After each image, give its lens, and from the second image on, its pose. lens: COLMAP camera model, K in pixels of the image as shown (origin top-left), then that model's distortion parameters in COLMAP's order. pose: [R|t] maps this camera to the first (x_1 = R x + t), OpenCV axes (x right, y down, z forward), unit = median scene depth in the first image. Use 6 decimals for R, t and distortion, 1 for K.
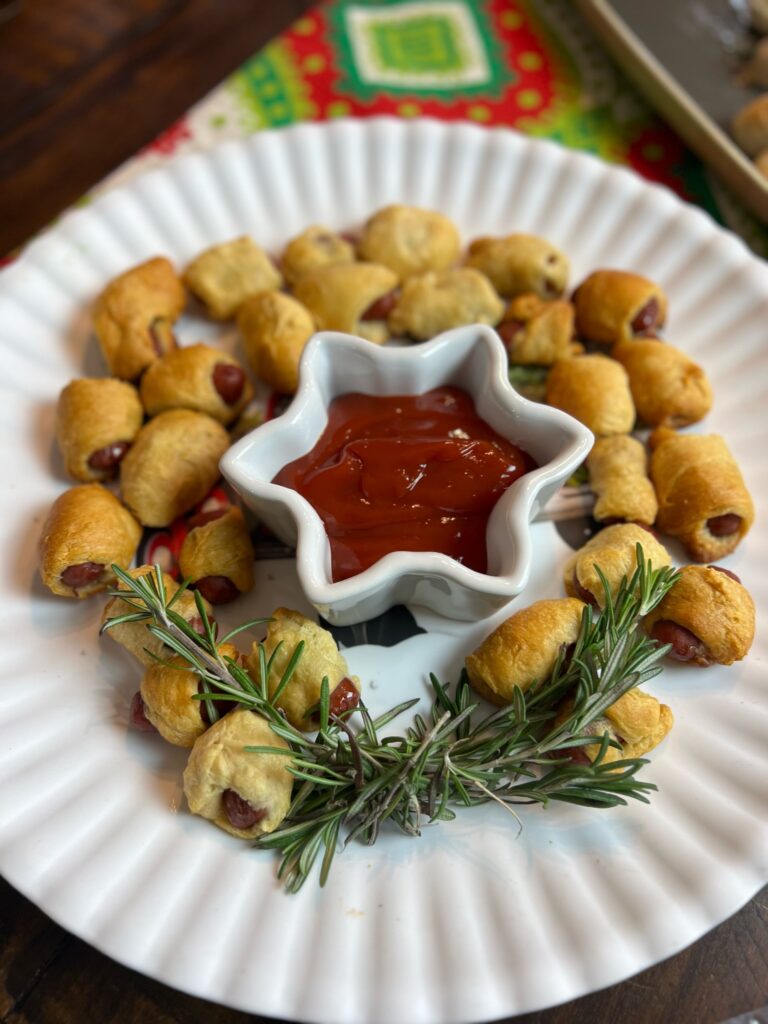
lens RADIAL K [[769.1, 0, 384.0], [0, 769.1, 512.0], [0, 0, 1]] dist [0.066468, -0.000035]
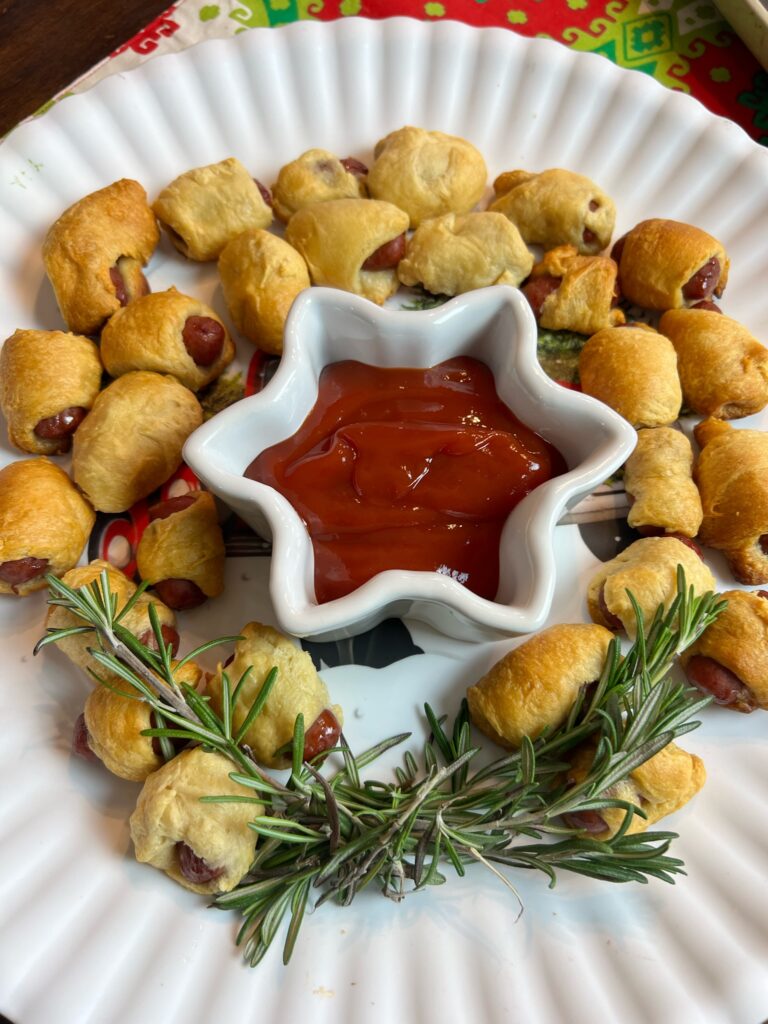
lens RADIAL K [[783.6, 0, 384.0], [0, 783.6, 512.0], [0, 0, 1]] dist [-0.002351, 0.088775]
pose [[0.999010, 0.044389, -0.003040, 0.007595], [-0.043892, 0.994410, 0.096029, -0.084034], [0.007286, -0.095801, 0.995374, 0.154688]]
